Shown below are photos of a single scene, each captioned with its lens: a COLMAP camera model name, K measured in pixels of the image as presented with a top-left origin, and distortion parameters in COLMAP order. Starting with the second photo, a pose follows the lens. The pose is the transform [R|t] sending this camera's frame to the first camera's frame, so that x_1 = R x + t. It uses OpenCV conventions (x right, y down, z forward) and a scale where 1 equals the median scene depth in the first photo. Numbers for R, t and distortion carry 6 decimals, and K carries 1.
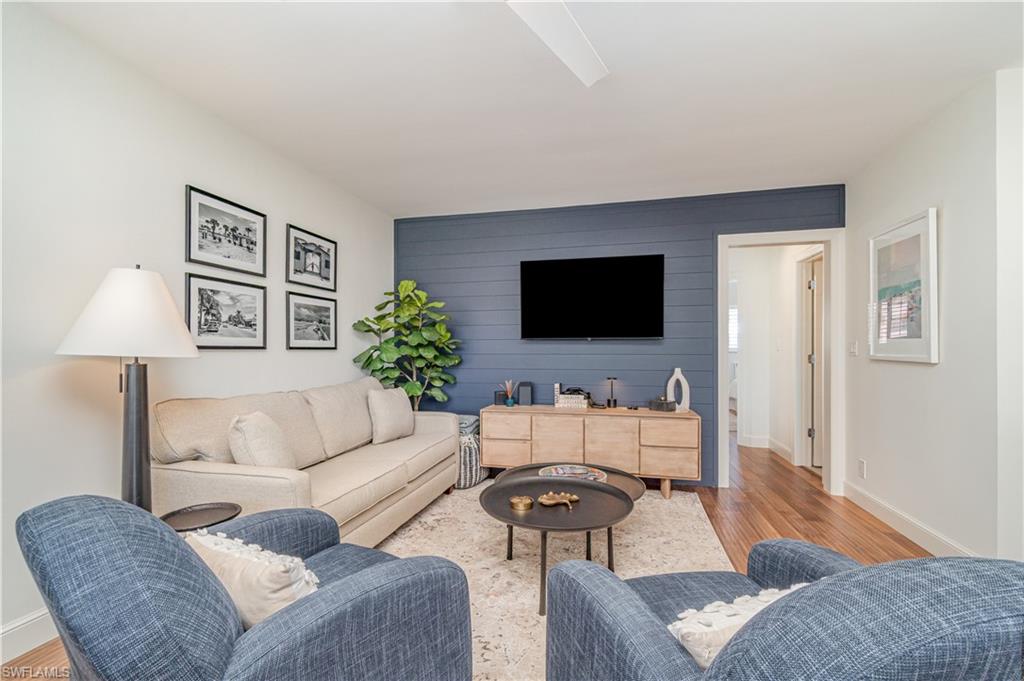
lens RADIAL K [[441.7, 0, 510.6], [0, 441.7, 347.3], [0, 0, 1]] dist [-0.000530, -0.000024]
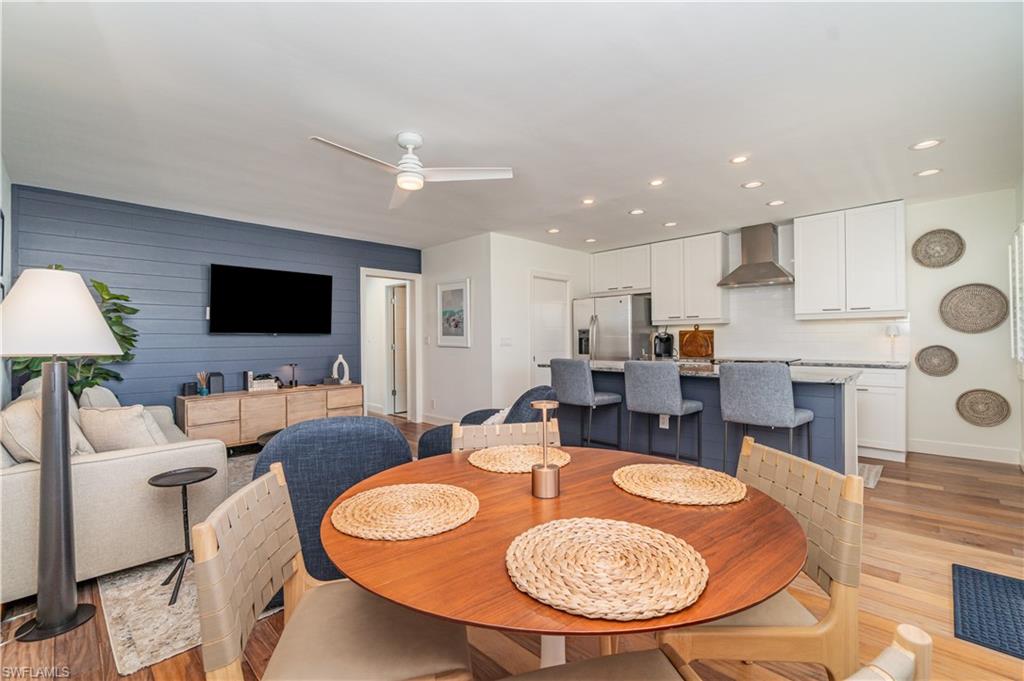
lens RADIAL K [[449.6, 0, 512.0], [0, 449.6, 340.5], [0, 0, 1]] dist [0.000204, 0.000220]
pose [[0.500227, -0.005754, 0.865875, -0.616655], [0.003789, 0.999983, 0.004457, -0.004782], [-0.865886, 0.001052, 0.500240, -0.231987]]
